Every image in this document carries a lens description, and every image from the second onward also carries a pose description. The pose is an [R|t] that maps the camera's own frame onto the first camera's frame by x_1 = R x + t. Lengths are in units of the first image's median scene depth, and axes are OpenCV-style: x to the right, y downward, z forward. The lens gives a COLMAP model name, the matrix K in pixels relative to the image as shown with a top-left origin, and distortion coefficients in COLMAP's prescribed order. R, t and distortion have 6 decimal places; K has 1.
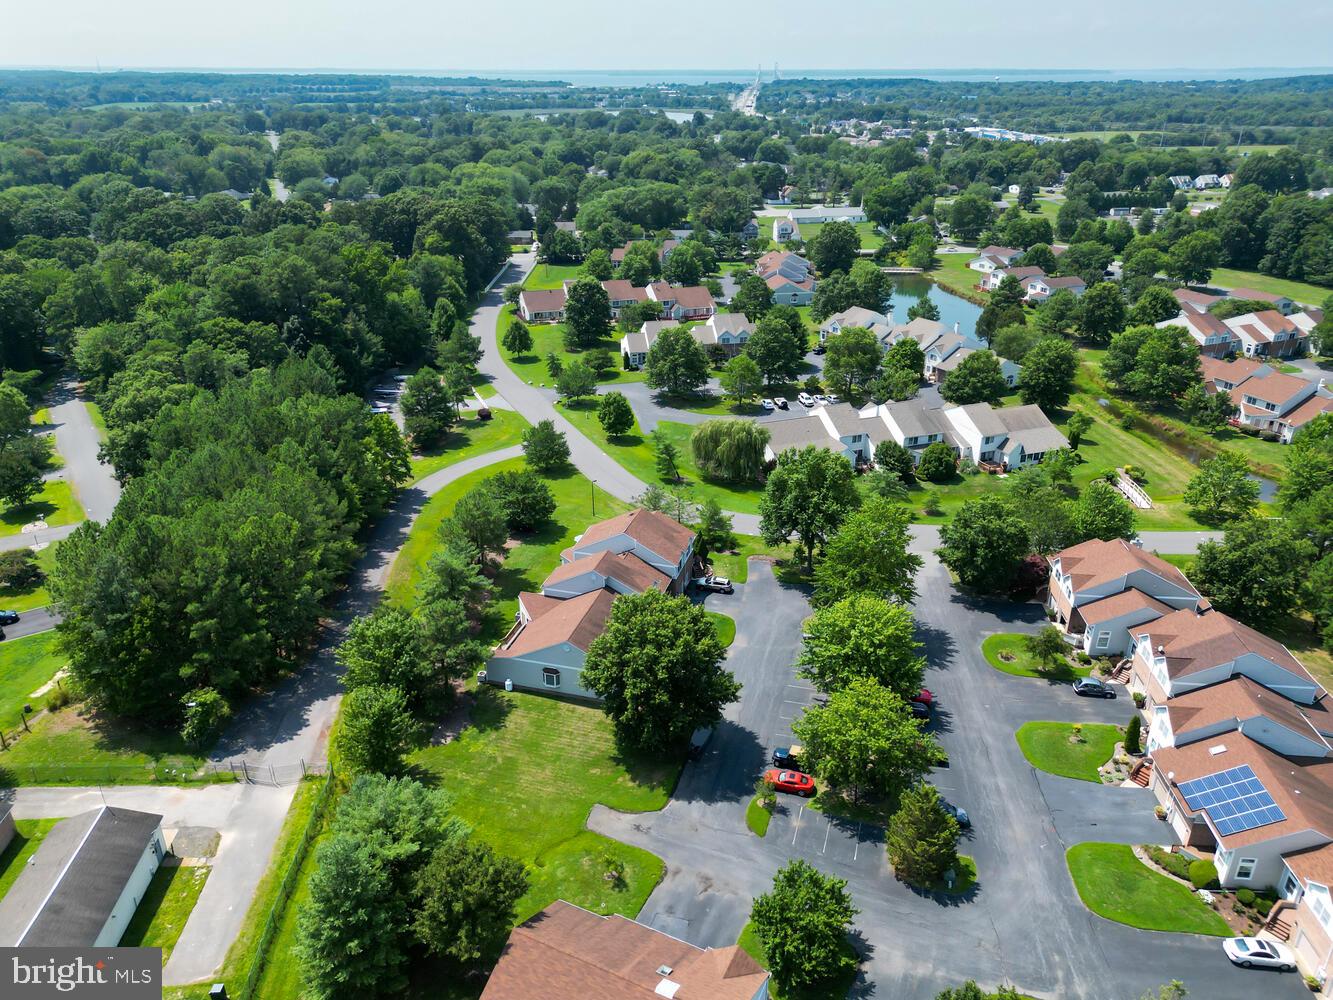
lens RADIAL K [[932.9, 0, 666.5], [0, 932.9, 500.0], [0, 0, 1]] dist [0.058828, -0.050535]
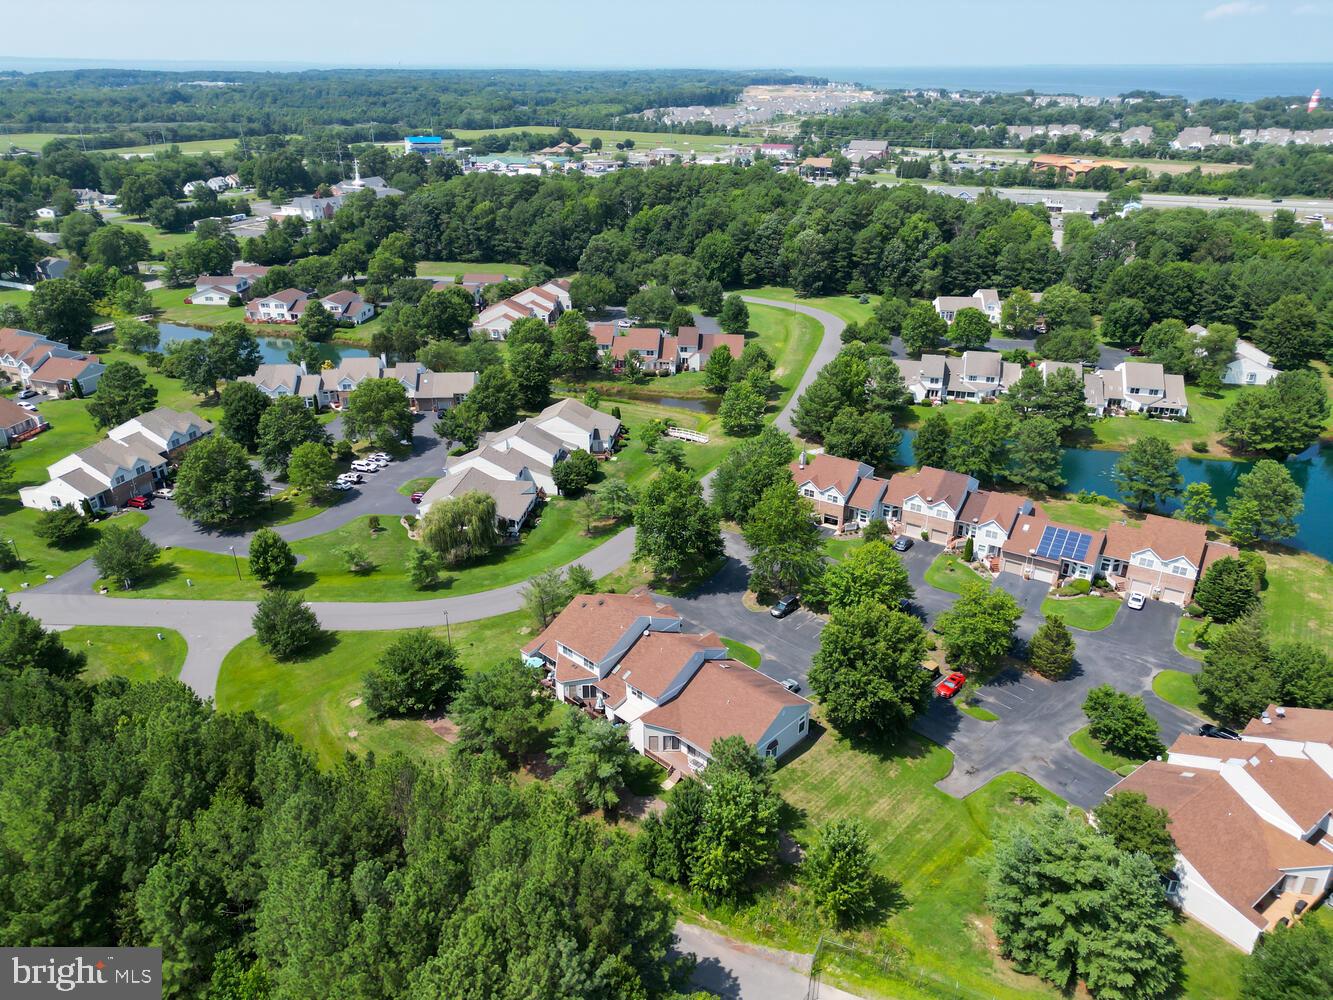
lens RADIAL K [[932.9, 0, 666.5], [0, 932.9, 500.0], [0, 0, 1]] dist [0.058828, -0.050535]
pose [[0.471831, -0.370187, 0.800211, -0.485821], [0.364143, 0.908384, 0.205519, -0.167210], [-0.802979, 0.194421, 0.563405, 0.257041]]
